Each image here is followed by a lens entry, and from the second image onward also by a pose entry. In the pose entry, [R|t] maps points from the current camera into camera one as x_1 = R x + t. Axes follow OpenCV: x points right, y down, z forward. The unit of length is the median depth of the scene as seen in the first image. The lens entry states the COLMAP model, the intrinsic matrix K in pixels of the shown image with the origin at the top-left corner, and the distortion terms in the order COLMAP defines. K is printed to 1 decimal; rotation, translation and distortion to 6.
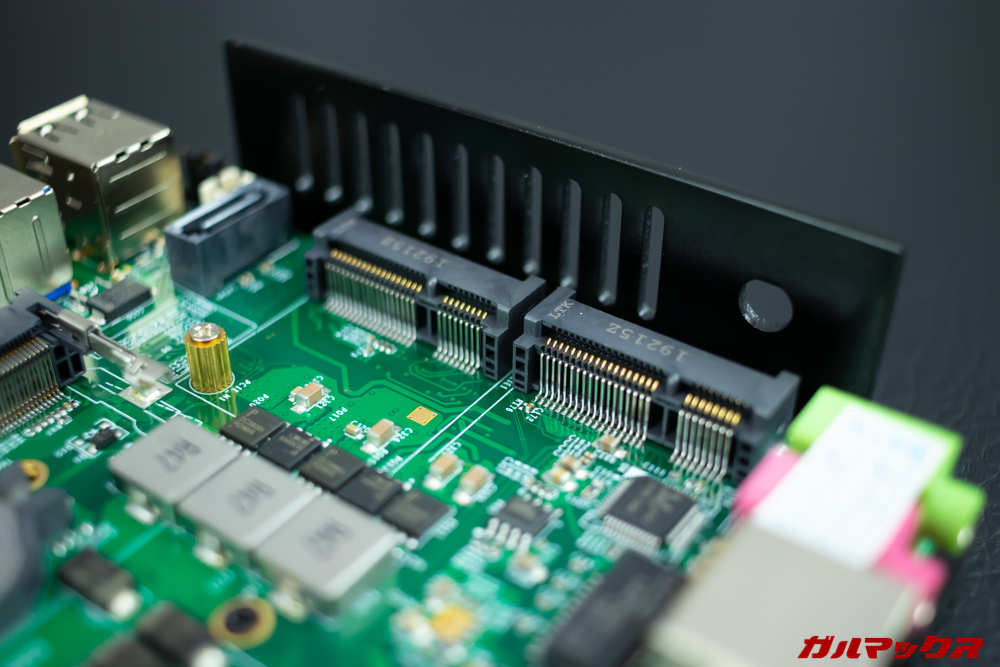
lens RADIAL K [[1154.0, 0, 497.8], [0, 1154.0, 332.3], [0, 0, 1]] dist [-0.094484, 0.000000]
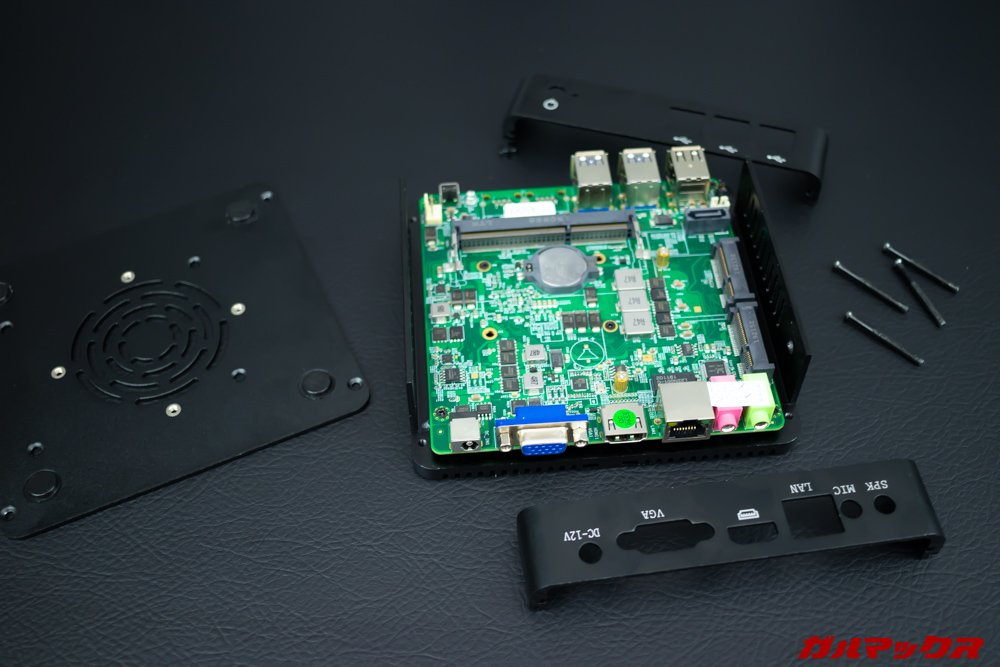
lens RADIAL K [[1154.0, 0, 495.0], [0, 1154.0, 326.6], [0, 0, 1]] dist [-0.094484, 0.000000]
pose [[0.634488, 0.590203, -0.499085, 1.278968], [-0.426189, 0.805818, 0.411121, -1.026244], [0.644816, -0.048147, 0.762820, -1.943439]]
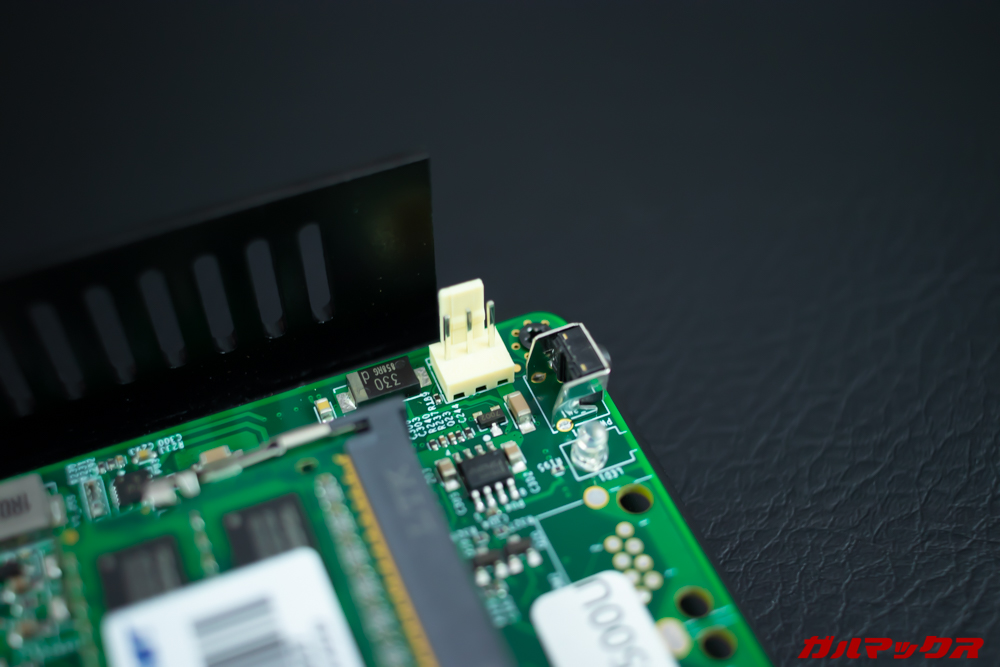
lens RADIAL K [[1154.0, 0, 497.5], [0, 1154.0, 337.1], [0, 0, 1]] dist [-0.094484, 0.000000]
pose [[-0.540365, 0.644772, -0.540625, -0.345988], [-0.479626, 0.291881, 0.827505, -0.586427], [0.691350, 0.706452, 0.151527, 0.566804]]
